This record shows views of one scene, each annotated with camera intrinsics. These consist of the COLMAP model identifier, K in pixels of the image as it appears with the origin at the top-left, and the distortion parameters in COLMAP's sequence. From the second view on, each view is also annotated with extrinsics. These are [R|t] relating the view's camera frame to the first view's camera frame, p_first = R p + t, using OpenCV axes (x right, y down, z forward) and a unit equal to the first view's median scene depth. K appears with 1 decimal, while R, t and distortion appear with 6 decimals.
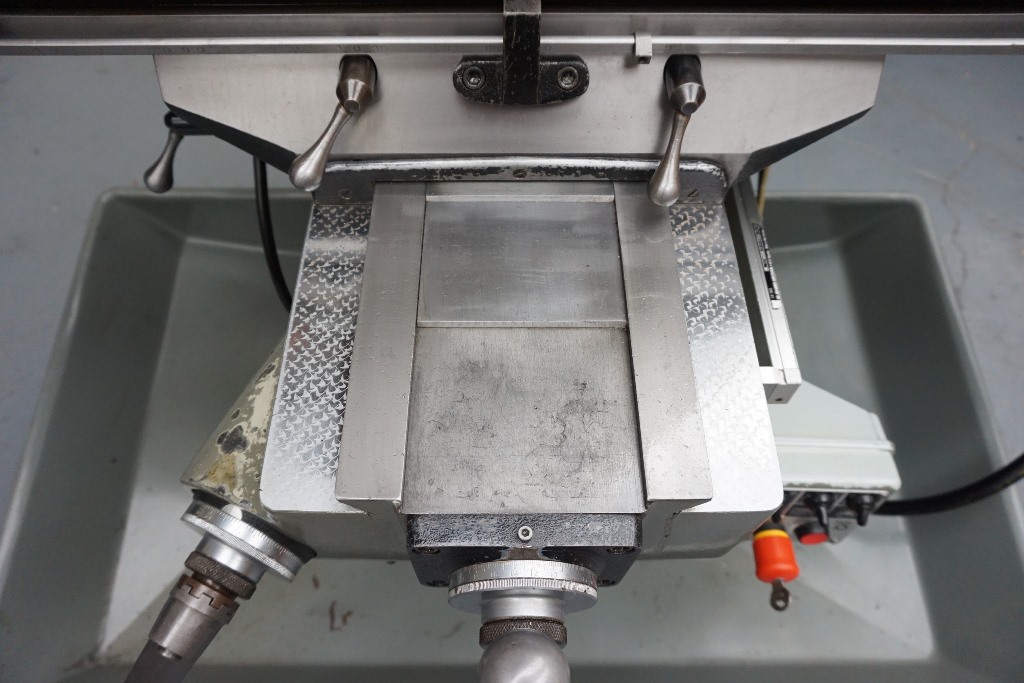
lens RADIAL K [[703.1, 0, 517.7], [0, 703.1, 339.0], [0, 0, 1]] dist [-0.003060, 0.000833]
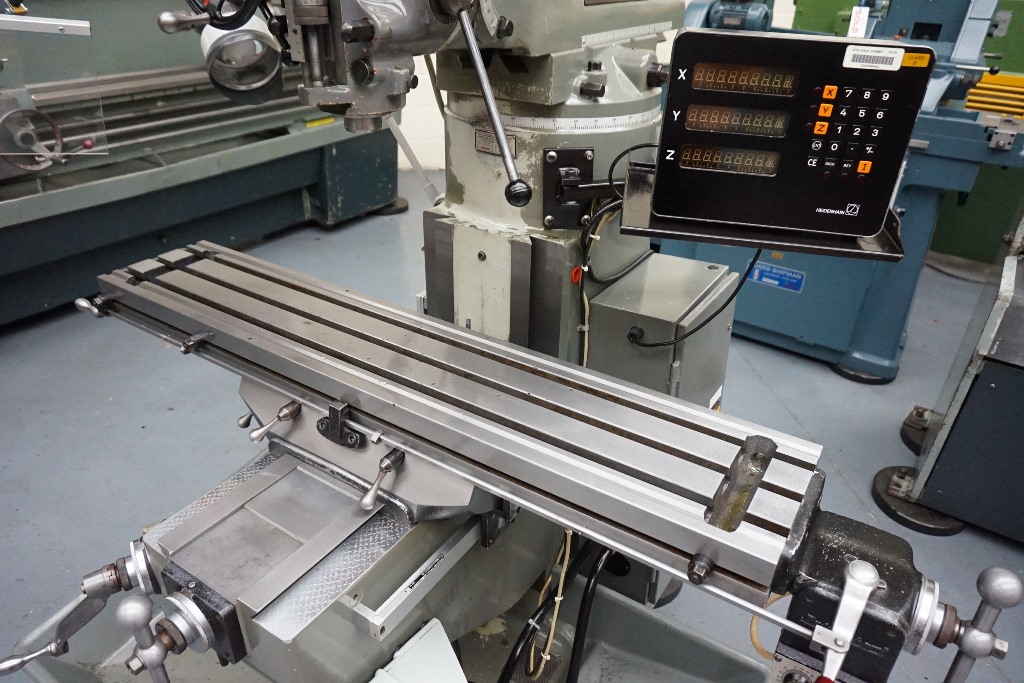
lens RADIAL K [[691.4, 0, 516.4], [0, 691.4, 344.4], [0, 0, 1]] dist [-0.036479, 0.005795]
pose [[0.841912, 0.285475, -0.457918, 1.387467], [-0.479195, 0.785703, -0.391207, 0.012508], [0.248108, 0.548793, 0.798291, -0.796260]]
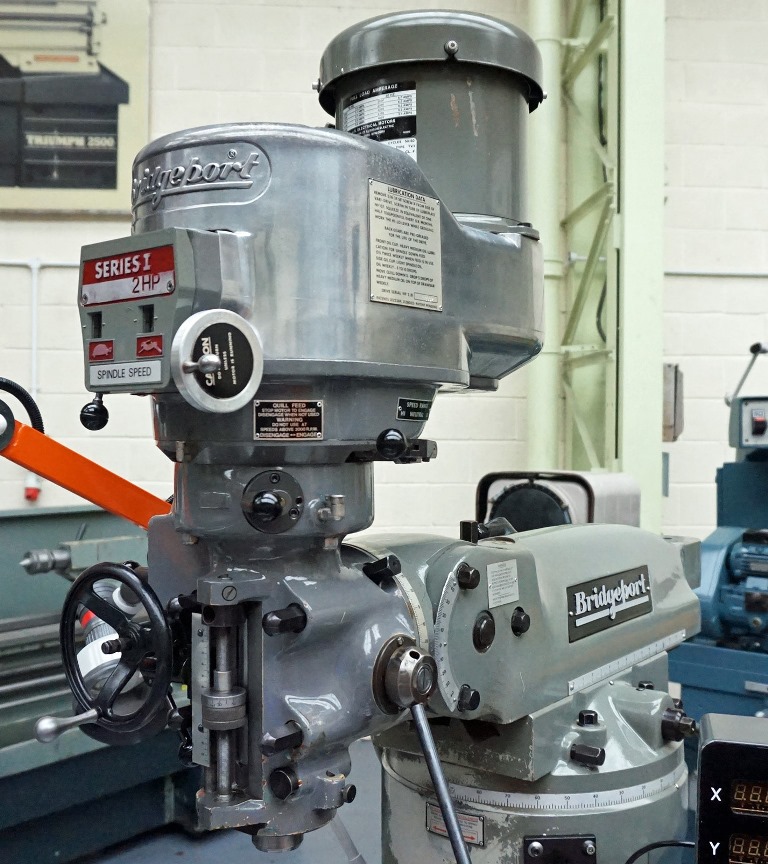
lens RADIAL K [[996.0, 0, 384.0], [0, 996.0, 432.0], [0, 0, 1]] dist [-0.017539, -0.053632]
pose [[0.797447, 0.008735, -0.603326, 1.359195], [-0.524275, 0.504995, -0.685650, -0.159678], [0.298688, 0.863078, 0.407286, -1.175251]]
